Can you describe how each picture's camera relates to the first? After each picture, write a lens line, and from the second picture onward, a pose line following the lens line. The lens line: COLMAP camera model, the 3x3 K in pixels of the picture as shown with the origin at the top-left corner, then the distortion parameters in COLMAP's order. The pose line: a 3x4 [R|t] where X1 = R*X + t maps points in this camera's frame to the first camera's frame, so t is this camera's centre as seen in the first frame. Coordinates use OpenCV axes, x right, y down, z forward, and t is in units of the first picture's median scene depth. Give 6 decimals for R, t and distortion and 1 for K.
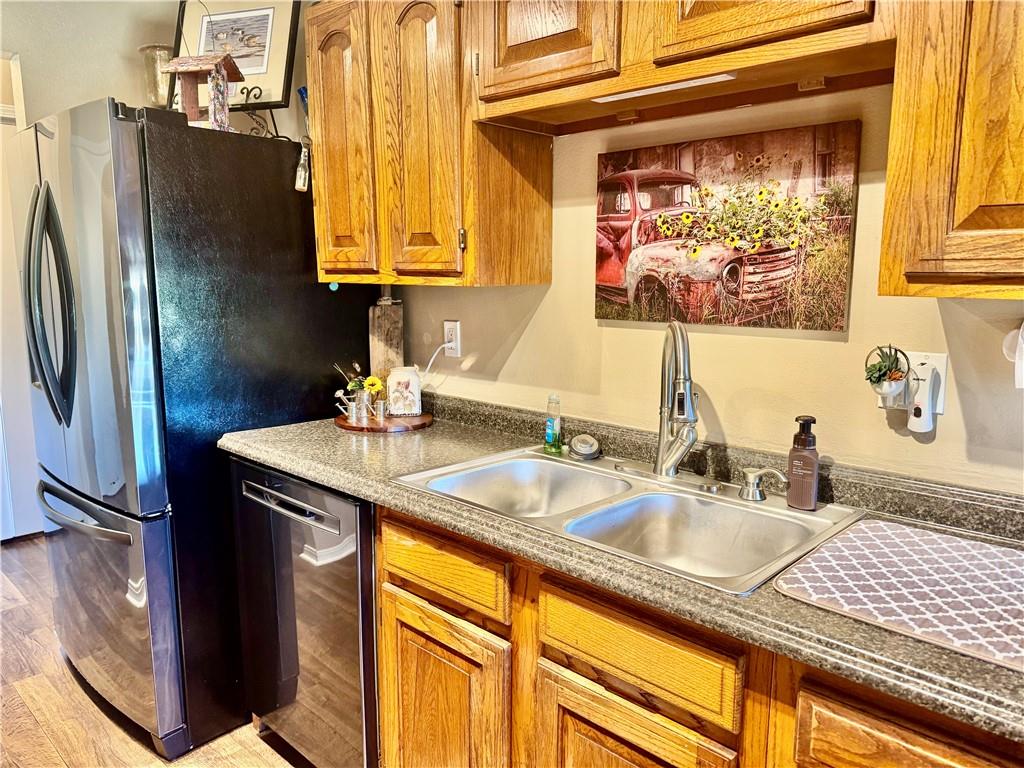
lens RADIAL K [[734.3, 0, 512.0], [0, 734.3, 384.0], [0, 0, 1]] dist [-0.000853, -0.007608]
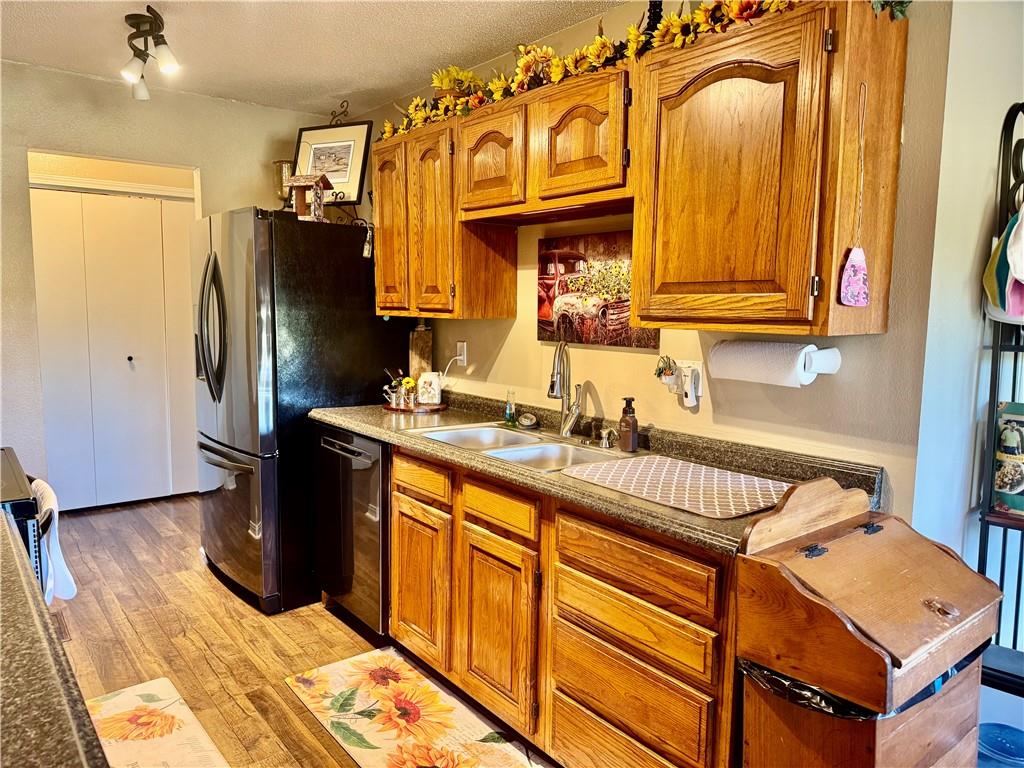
lens RADIAL K [[709.9, 0, 512.0], [0, 709.9, 384.0], [0, 0, 1]] dist [0.007263, 0.000719]
pose [[0.991050, 0.026377, -0.130861, 0.263219], [-0.031815, 0.998708, -0.039636, 0.067165], [0.129647, 0.043445, 0.990608, -0.523586]]
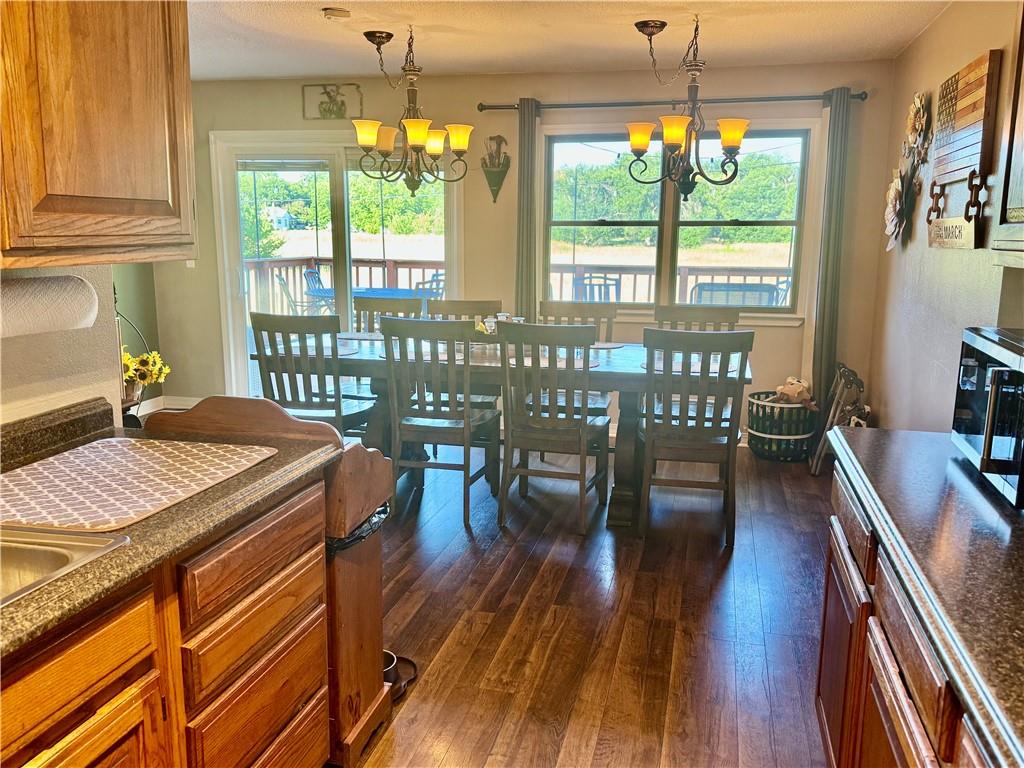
lens RADIAL K [[870.2, 0, 512.0], [0, 870.2, 384.0], [0, 0, 1]] dist [0.074687, -0.095584]
pose [[-0.510820, -0.155215, 0.845560, -0.598280], [0.119626, 0.961164, 0.248705, -0.112661], [-0.851324, 0.228194, -0.472414, 0.592216]]
